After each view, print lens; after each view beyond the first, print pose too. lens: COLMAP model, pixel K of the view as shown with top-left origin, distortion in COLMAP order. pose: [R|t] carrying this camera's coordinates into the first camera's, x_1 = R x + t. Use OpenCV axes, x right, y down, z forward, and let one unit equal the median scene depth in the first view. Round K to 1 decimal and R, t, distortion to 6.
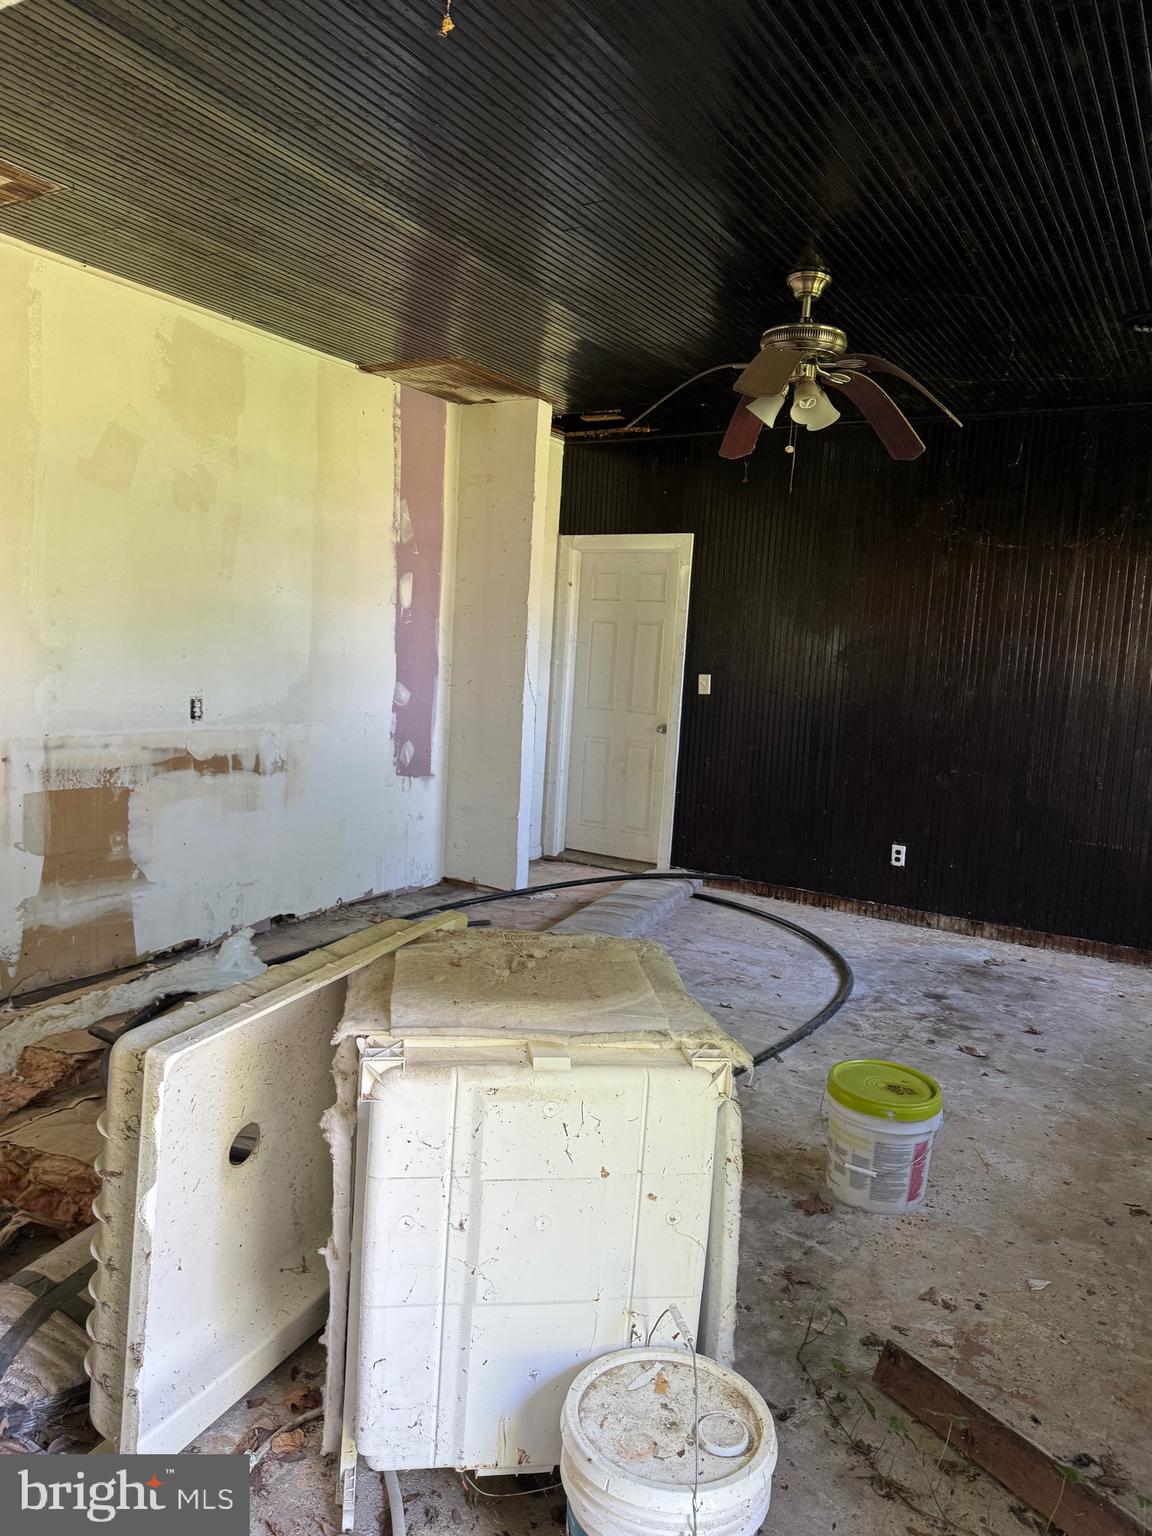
lens RADIAL K [[1066.9, 0, 570.1], [0, 1066.9, 761.6], [0, 0, 1]] dist [0.078632, -0.101859]
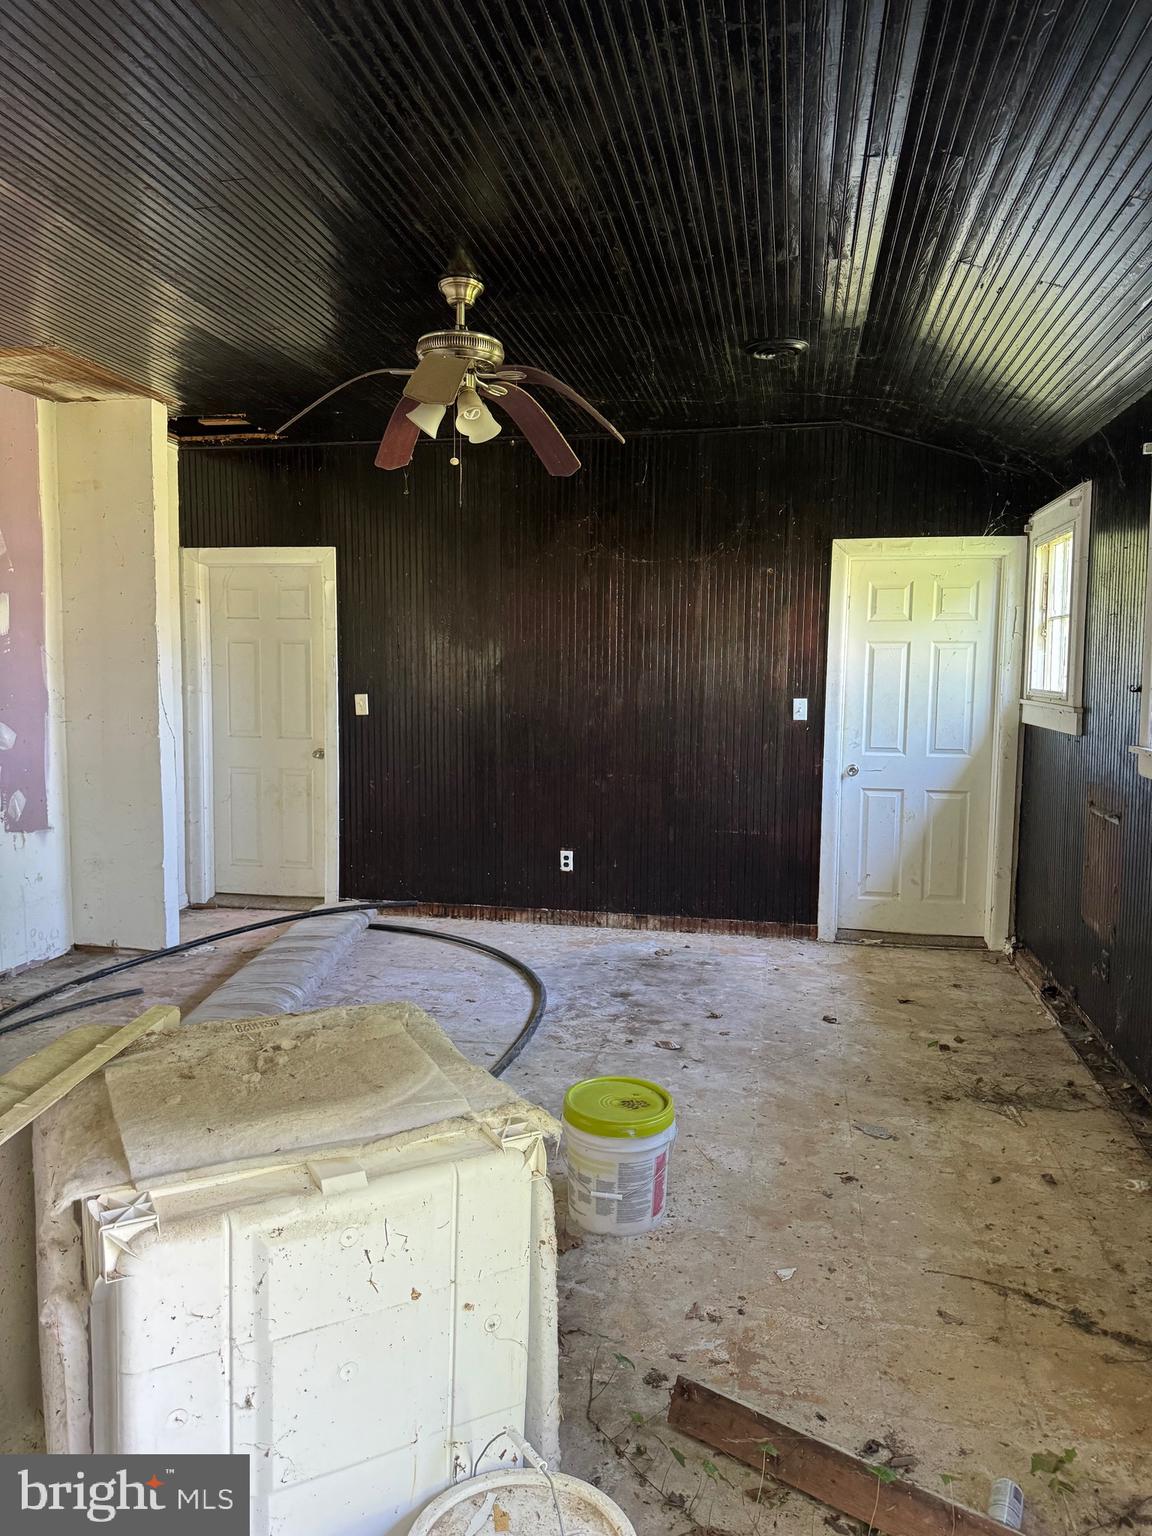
lens RADIAL K [[1066.9, 0, 568.9], [0, 1066.9, 766.9], [0, 0, 1]] dist [0.078632, -0.101859]
pose [[0.937472, -0.077308, 0.339367, -0.042846], [0.079605, 0.996801, 0.007171, -0.012517], [-0.338835, 0.020292, 0.940627, 0.053749]]
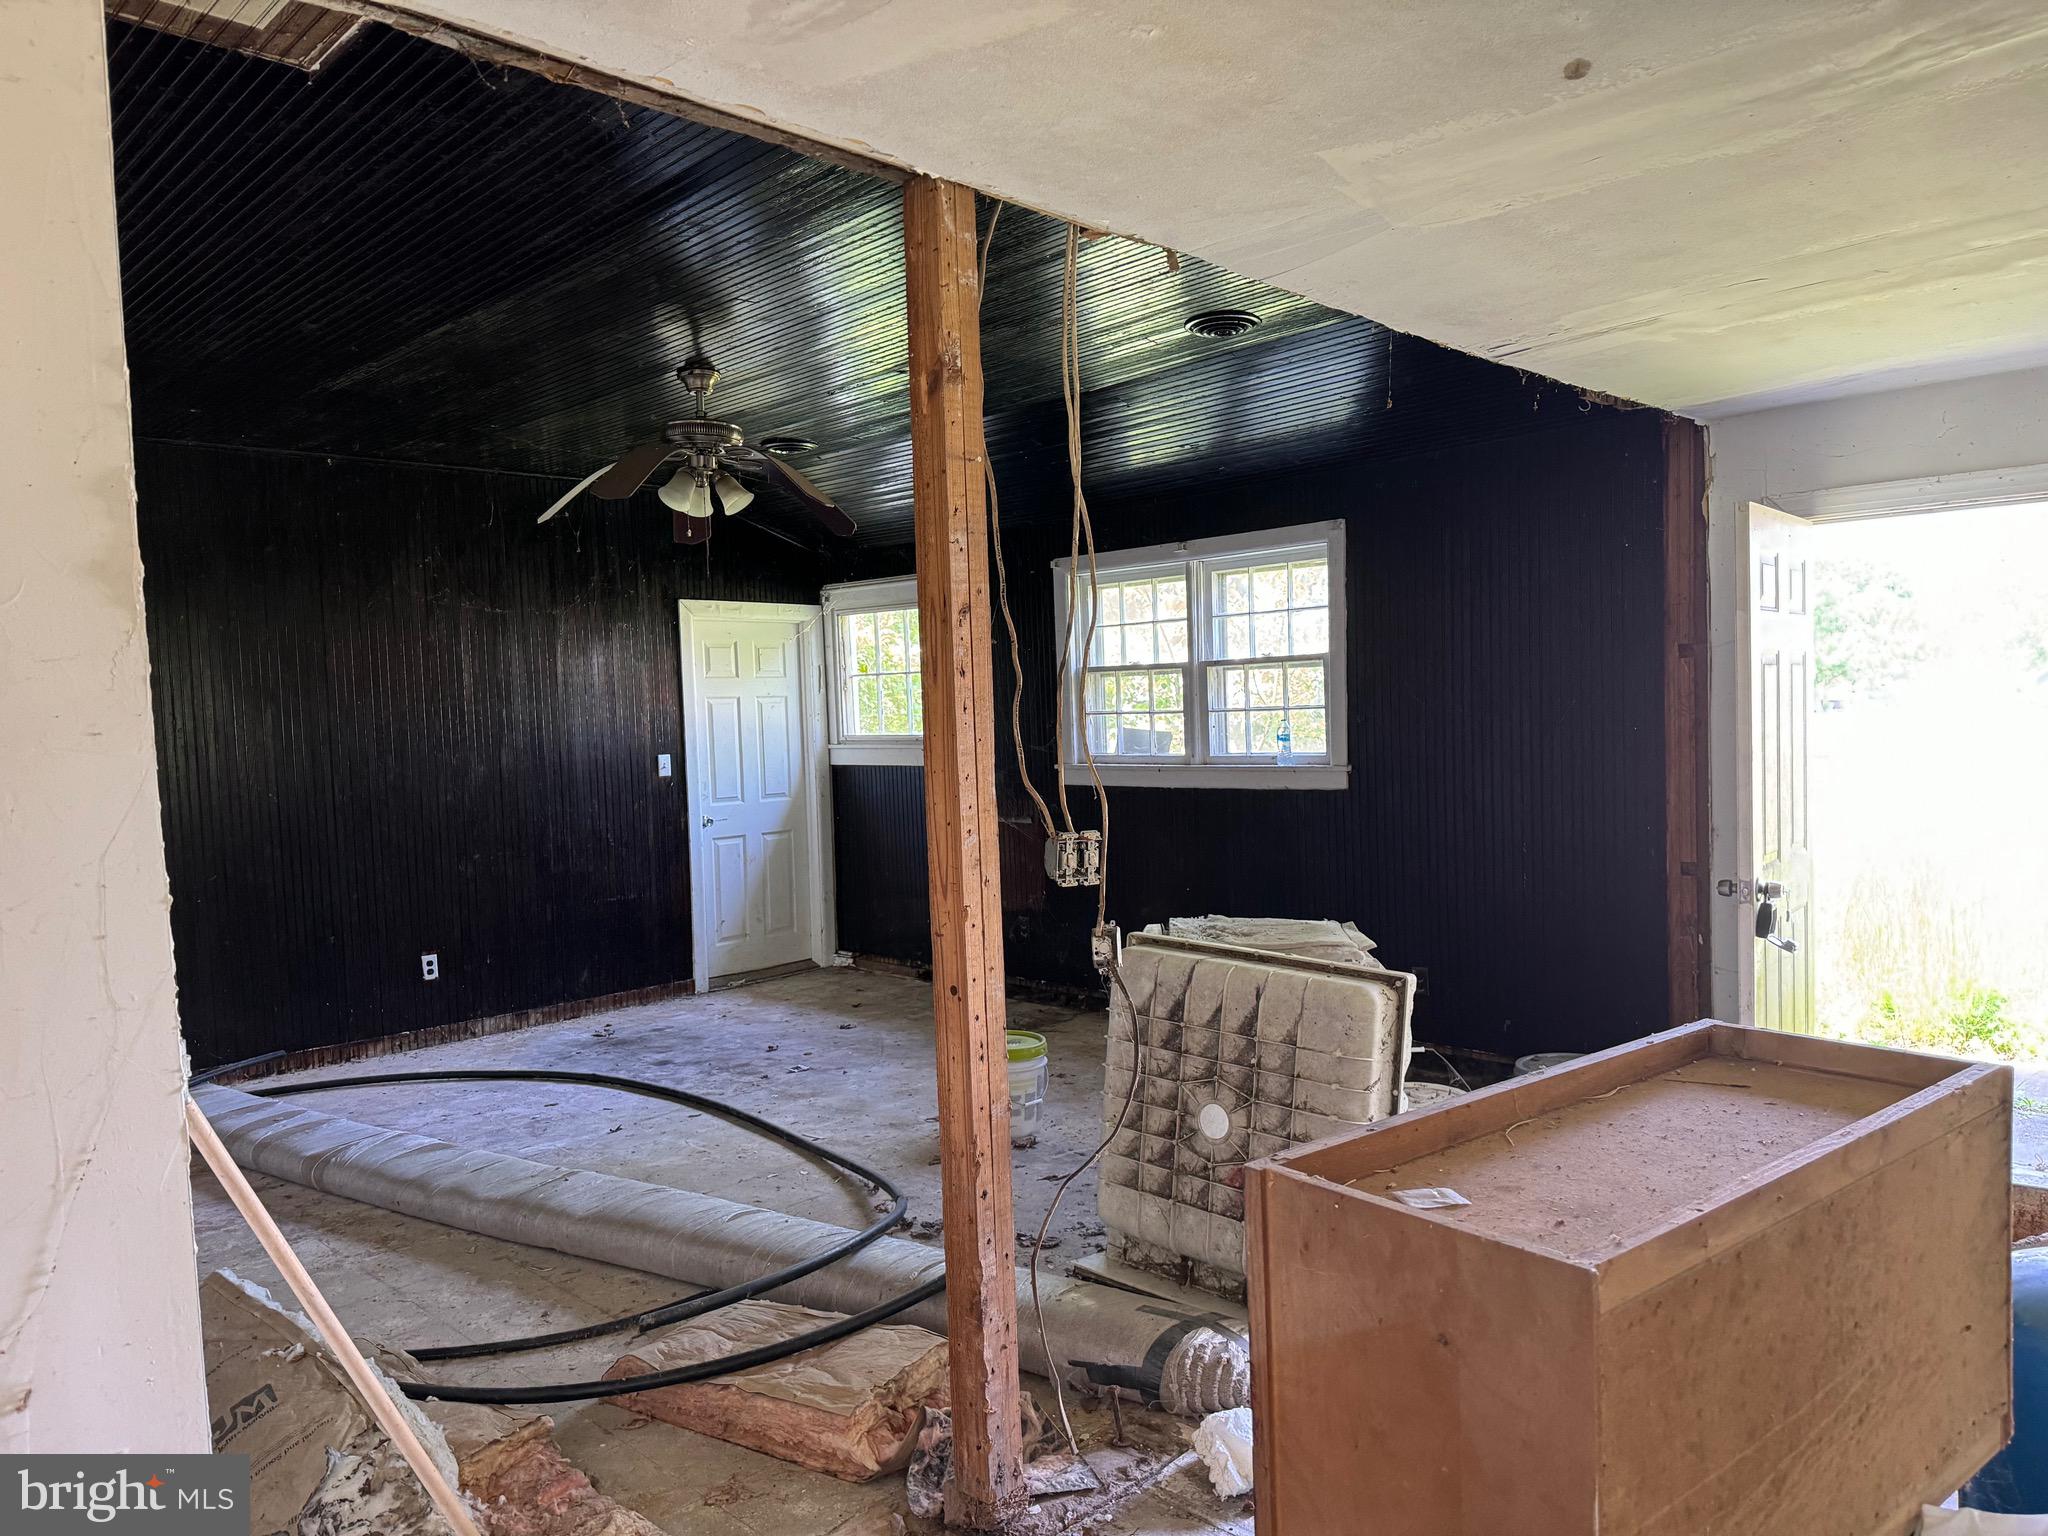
lens RADIAL K [[1422.5, 0, 1026.9], [0, 1422.5, 778.9], [0, 0, 1]] dist [0.078632, -0.101859]
pose [[0.226905, -0.110518, 0.967626, -0.922857], [0.154198, 0.985085, 0.076353, -0.100661], [-0.961633, 0.131881, 0.240562, 0.348440]]
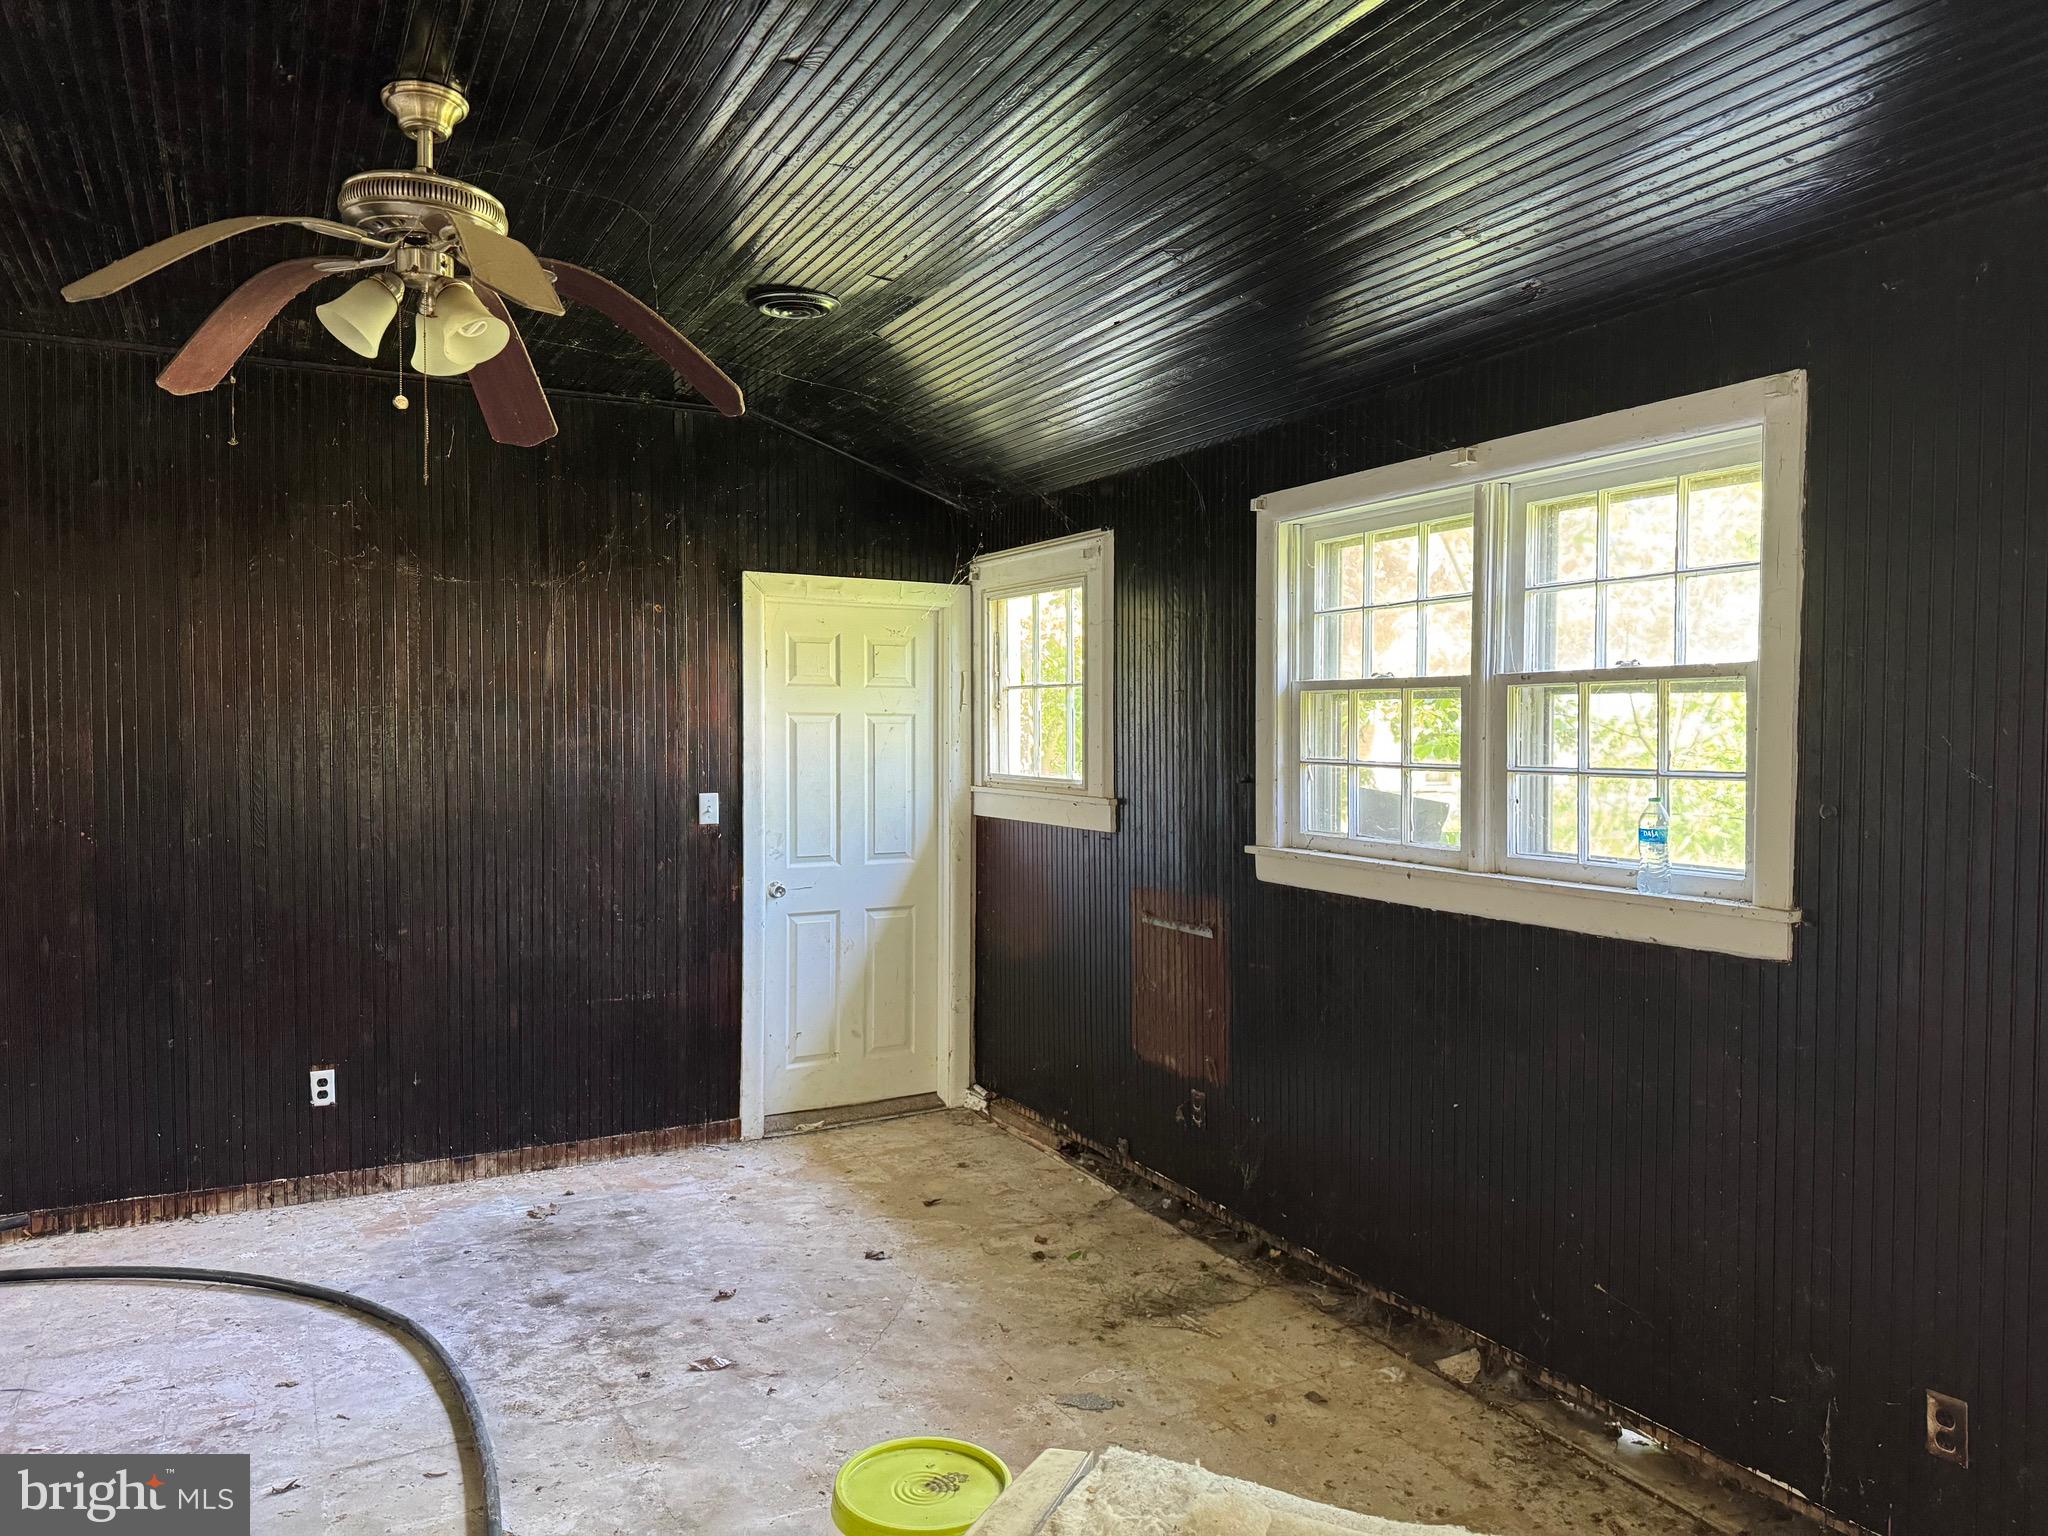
lens RADIAL K [[1422.5, 0, 1026.9], [0, 1422.5, 769.7], [0, 0, 1]] dist [0.078632, -0.101859]
pose [[0.501491, -0.076542, 0.861771, -0.235557], [0.121050, 0.992488, 0.017709, -0.073541], [-0.856653, 0.095436, 0.506989, 0.341580]]
